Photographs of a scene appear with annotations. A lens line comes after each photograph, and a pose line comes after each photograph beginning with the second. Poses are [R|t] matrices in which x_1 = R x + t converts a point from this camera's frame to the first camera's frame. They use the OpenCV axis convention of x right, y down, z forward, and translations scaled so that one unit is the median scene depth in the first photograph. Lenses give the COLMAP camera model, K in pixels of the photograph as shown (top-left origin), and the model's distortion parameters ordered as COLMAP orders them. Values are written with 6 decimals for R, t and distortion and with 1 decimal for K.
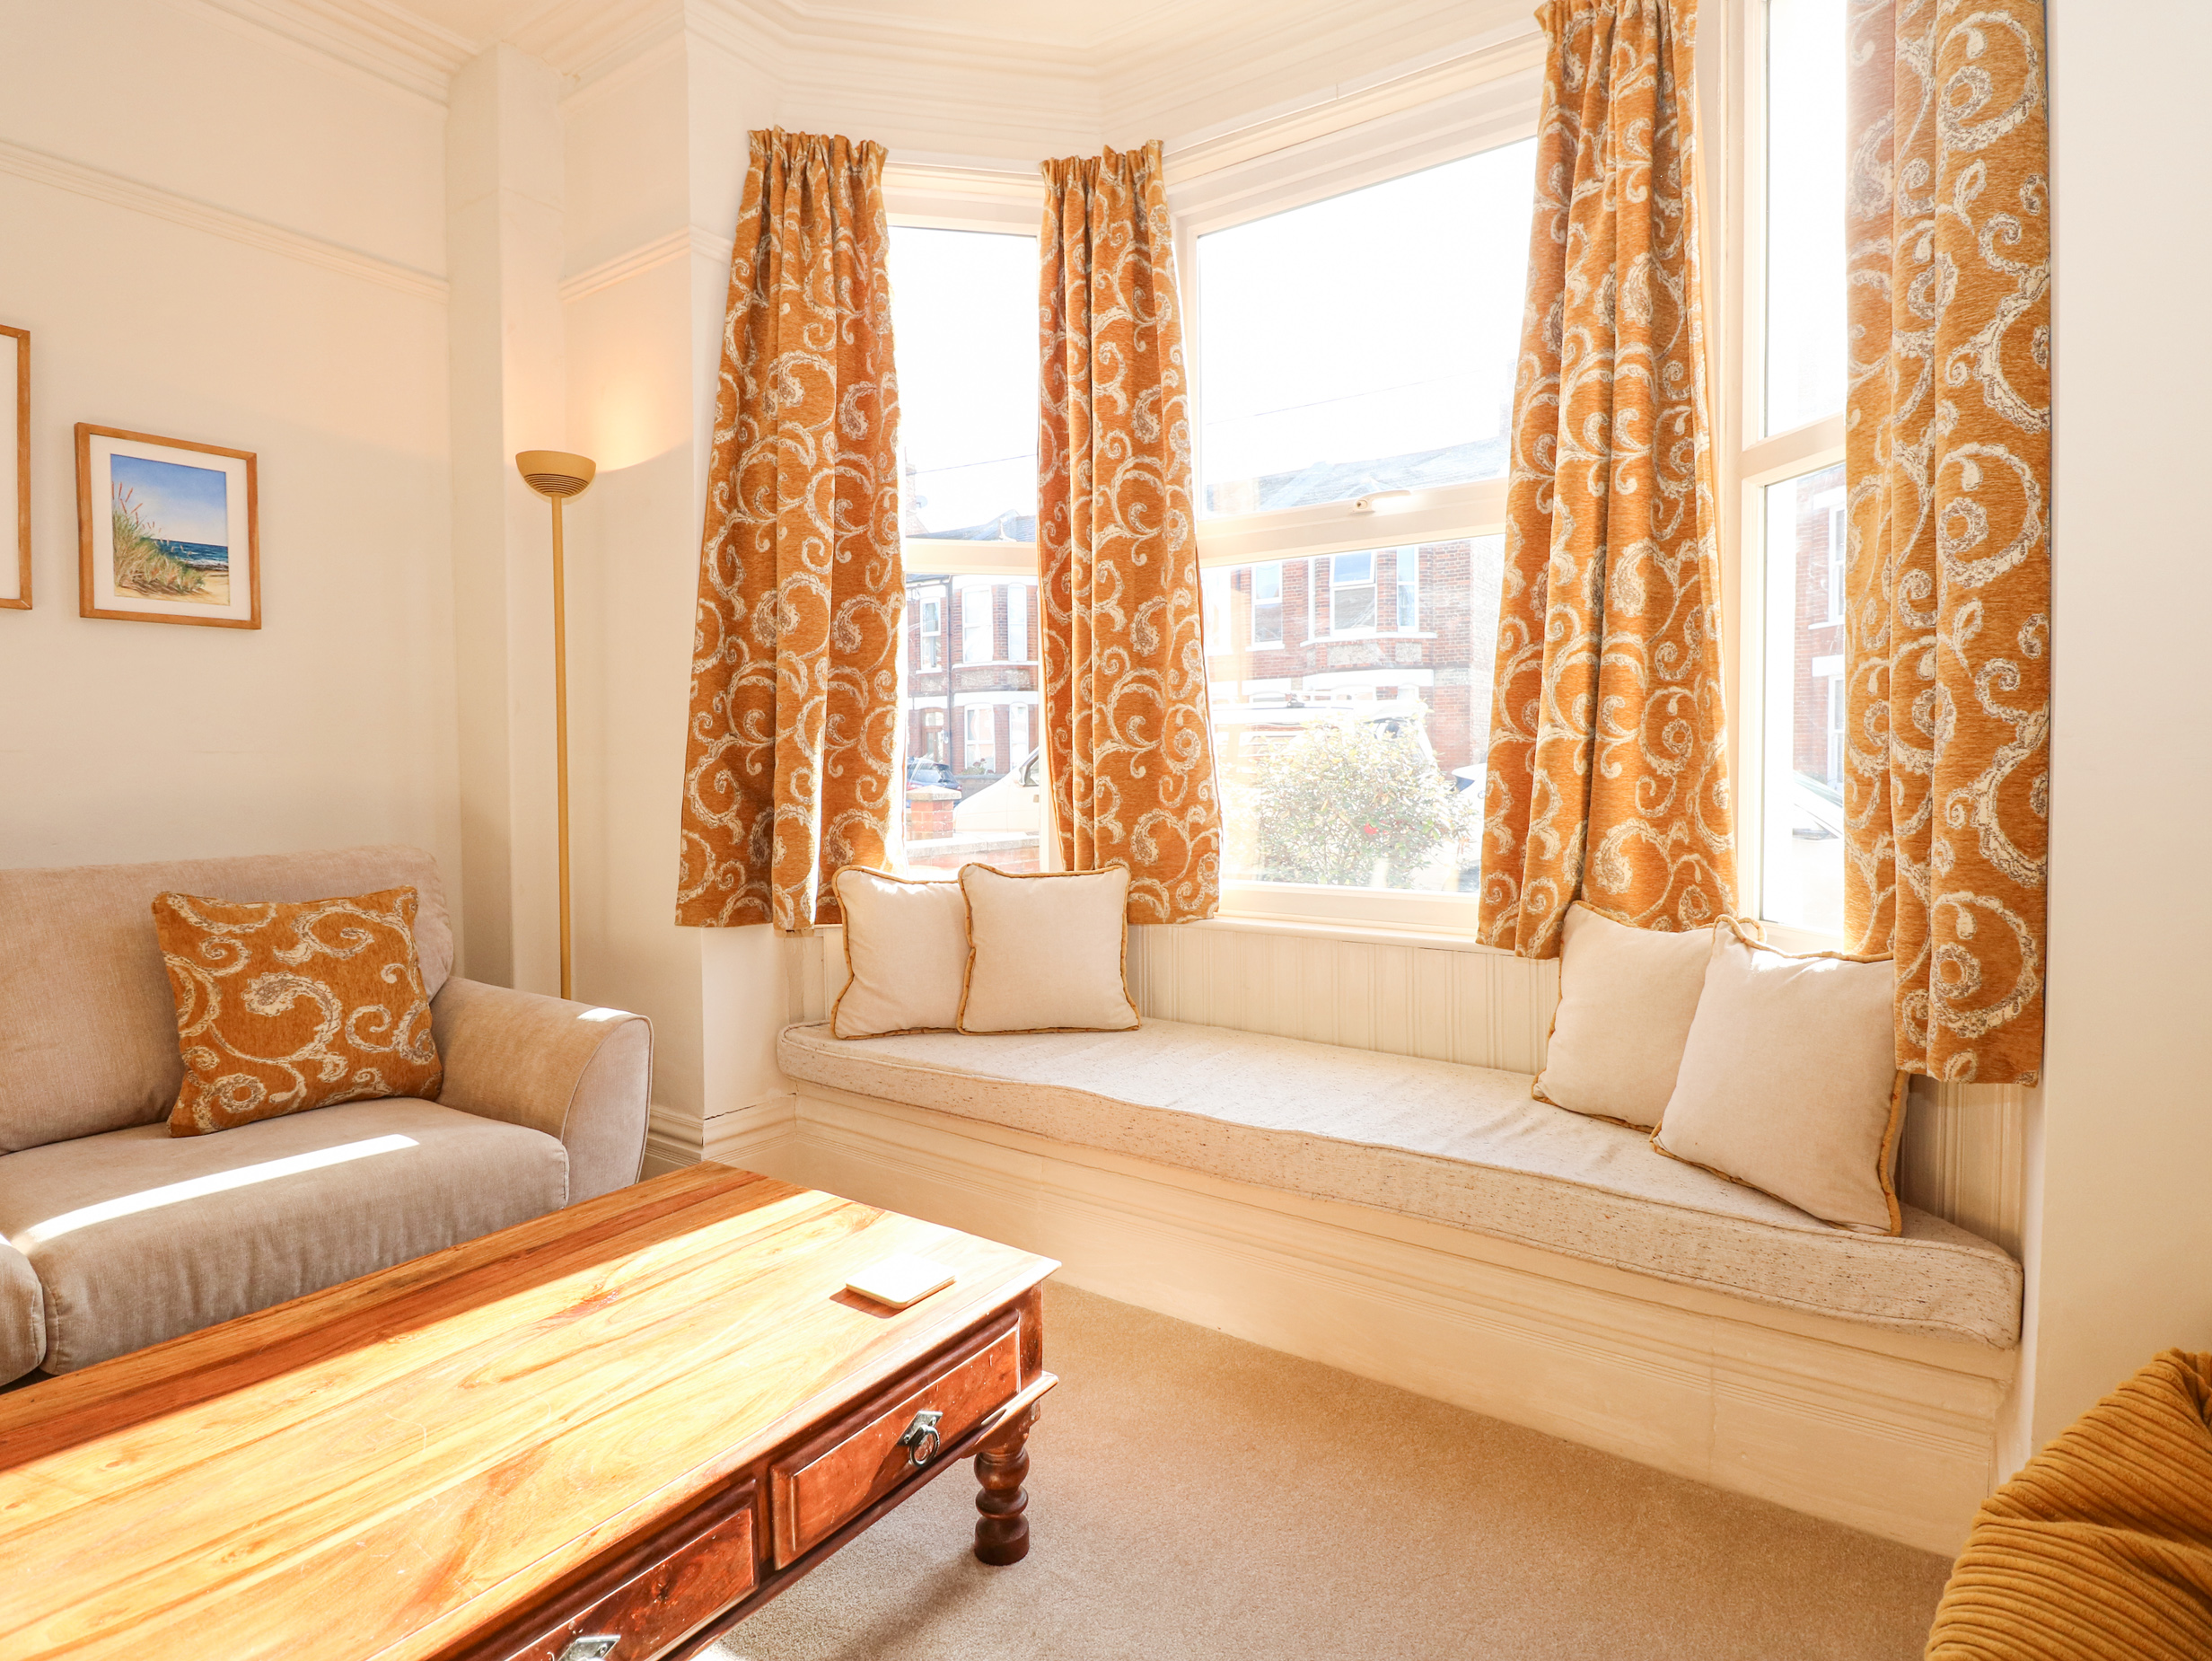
lens RADIAL K [[1146.9, 0, 1117.8], [0, 1146.9, 804.4], [0, 0, 1]] dist [0.000048, -0.014350]
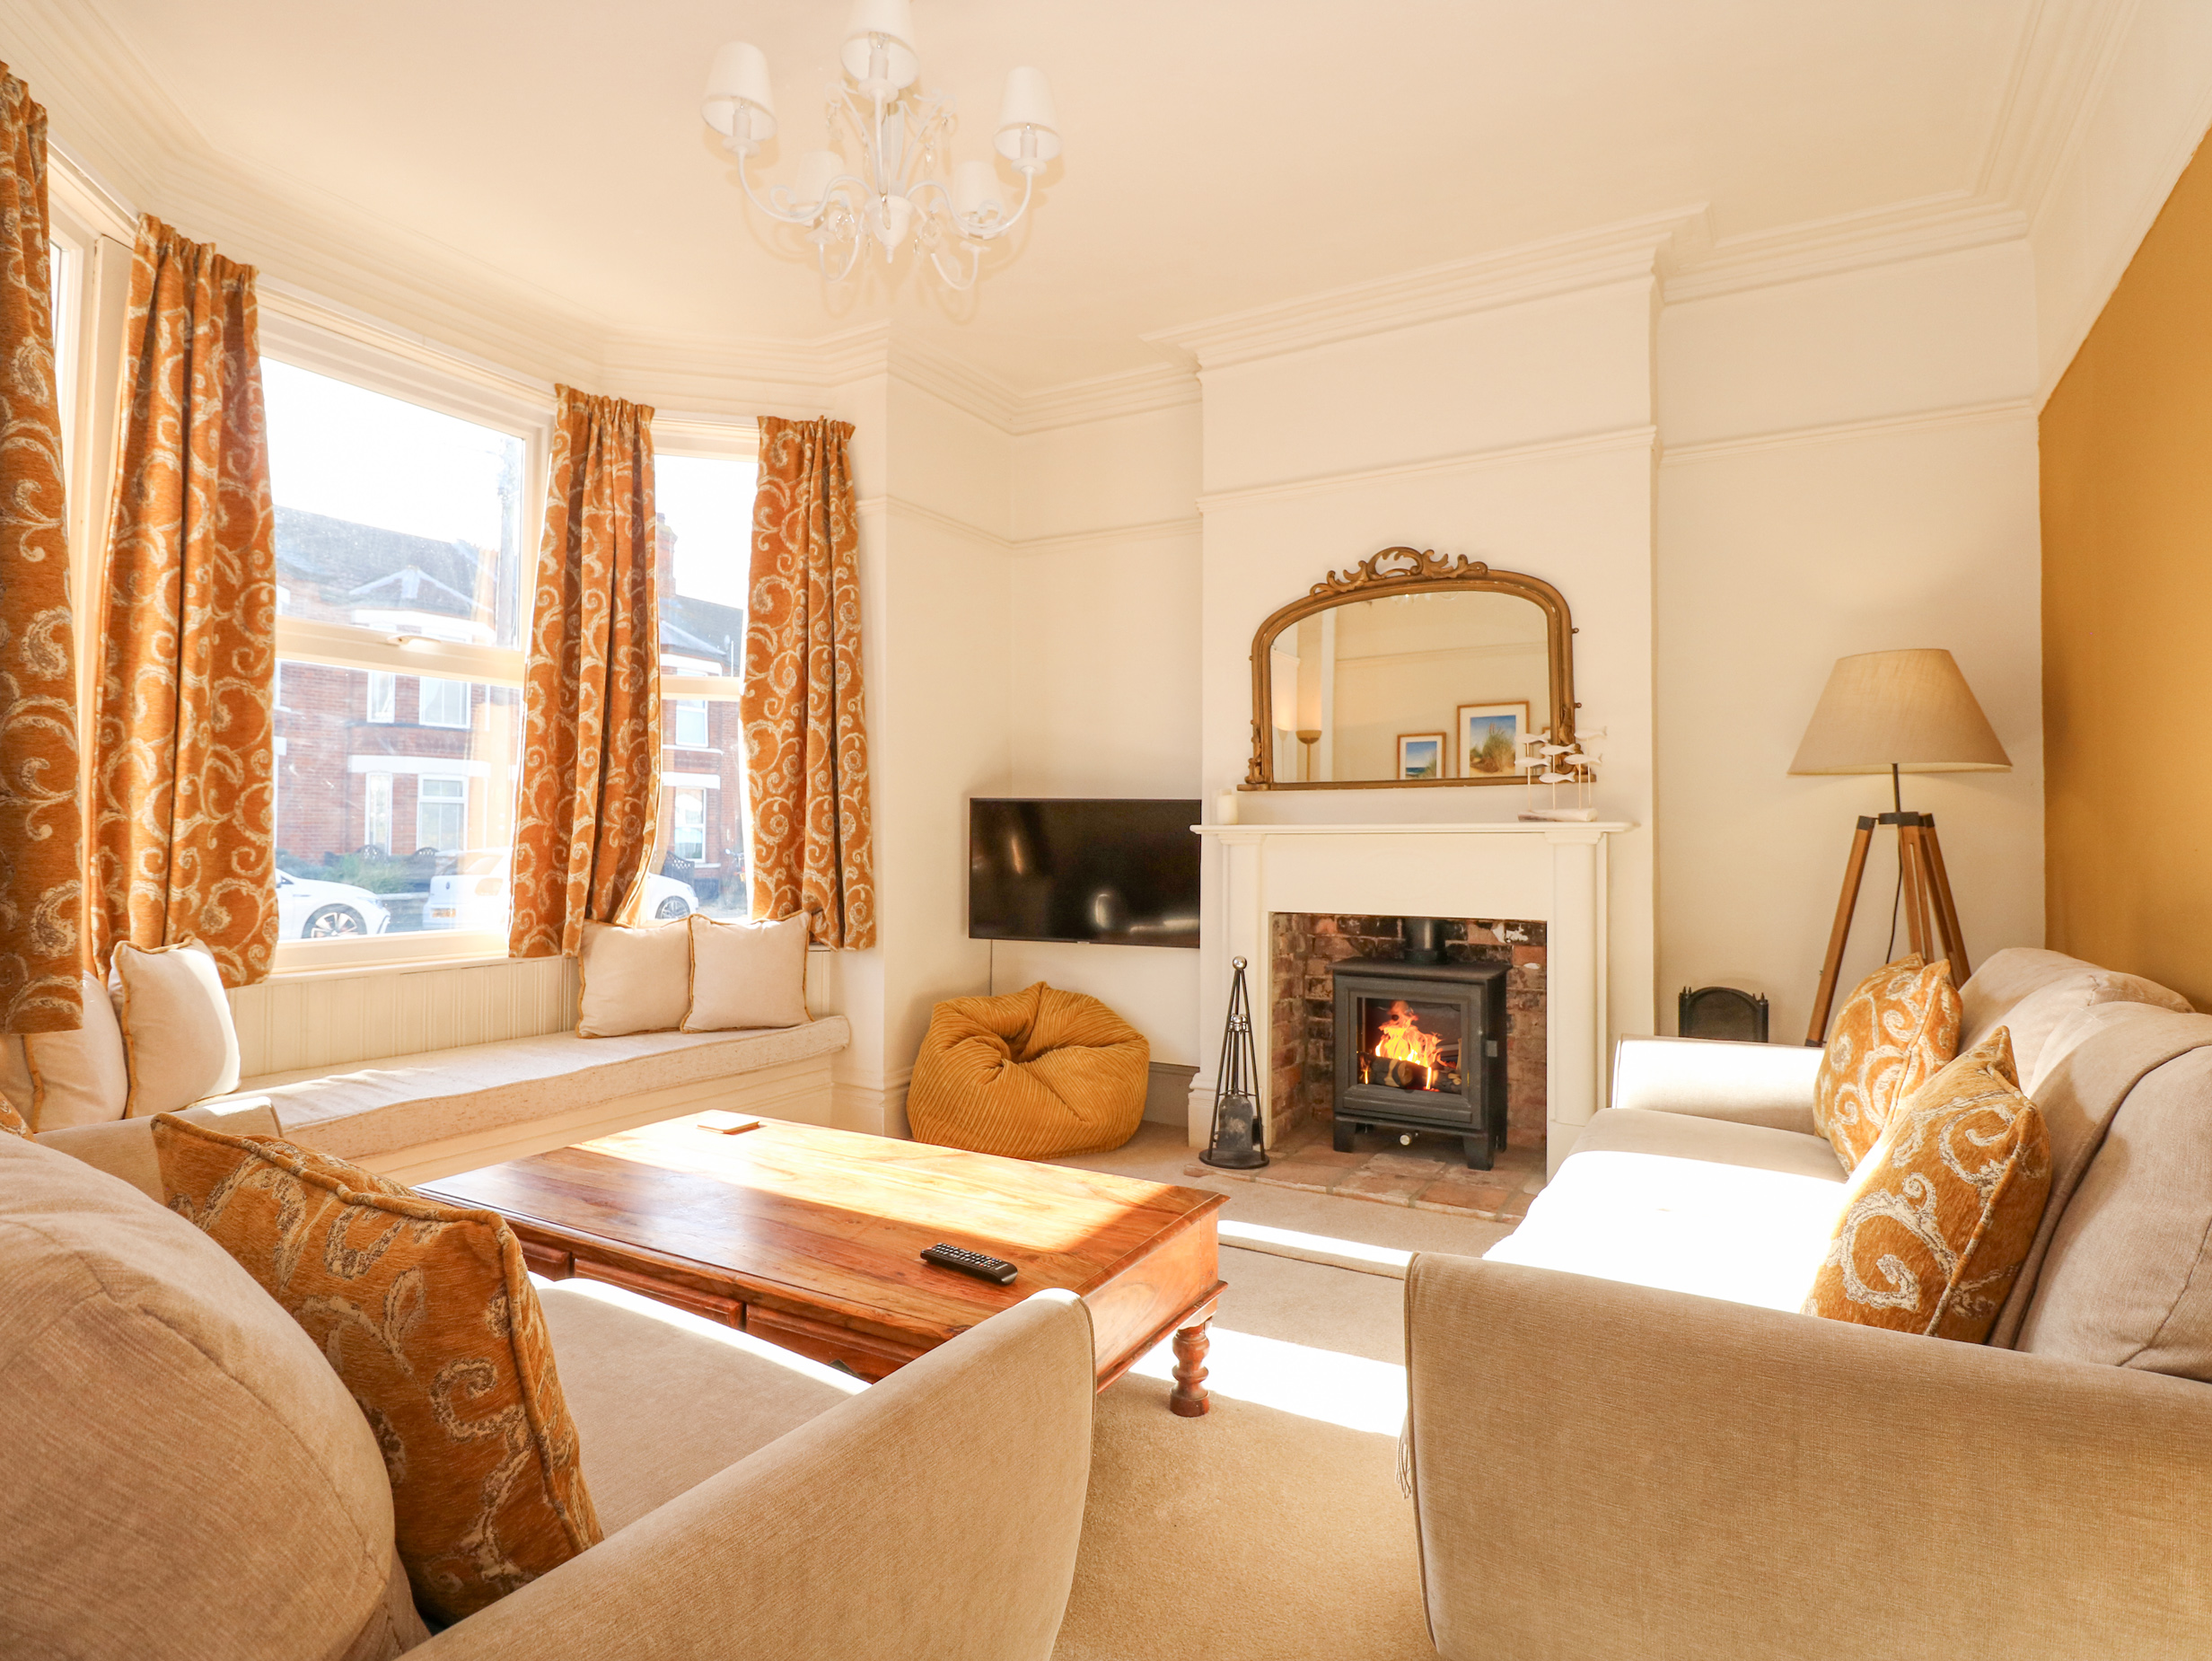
lens RADIAL K [[1146.9, 0, 1117.8], [0, 1146.9, 804.4], [0, 0, 1]] dist [0.000048, -0.014350]
pose [[-0.078895, 0.034437, 0.996288, -1.384747], [0.028580, 0.999070, -0.032270, -0.008719], [-0.996473, 0.025928, -0.079806, 0.348308]]
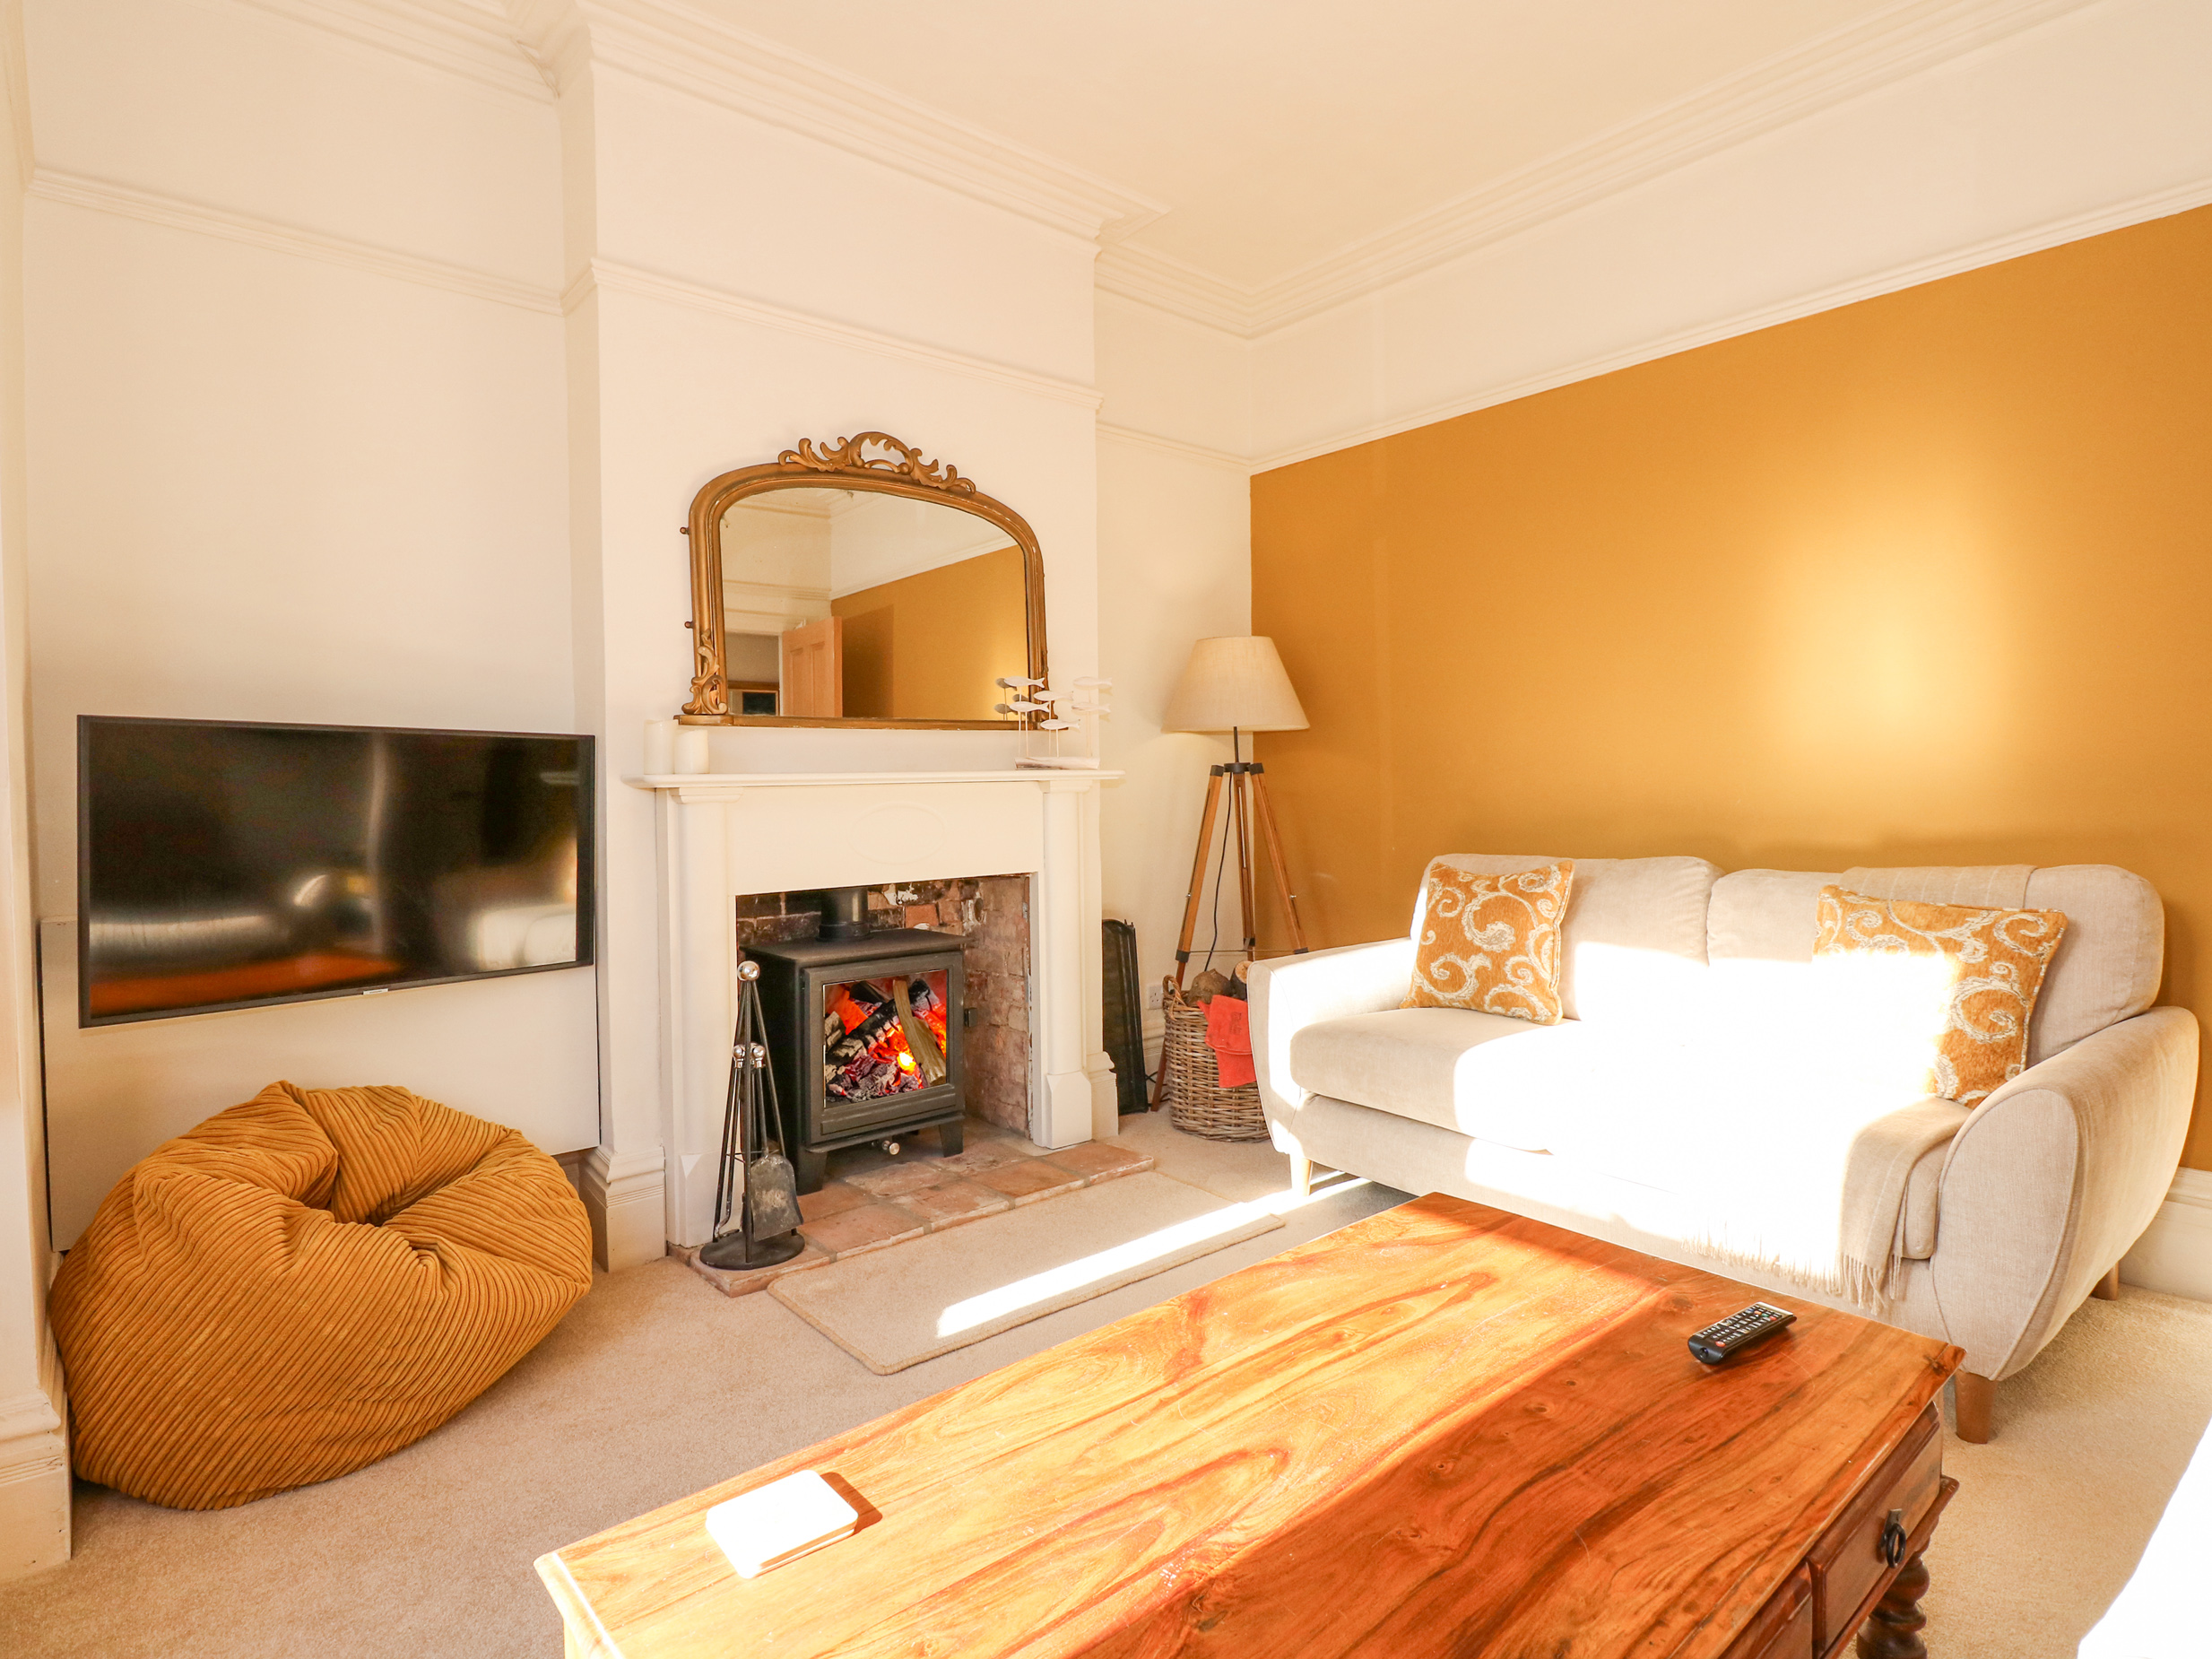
lens RADIAL K [[1173.4, 0, 1127.0], [0, 1173.4, 796.3], [0, 0, 1]] dist [0.001609, -0.016106]
pose [[-0.964091, 0.015917, 0.265096, -0.402446], [0.027357, 0.998844, 0.039518, -0.041527], [-0.264161, 0.045351, -0.963412, 1.094162]]
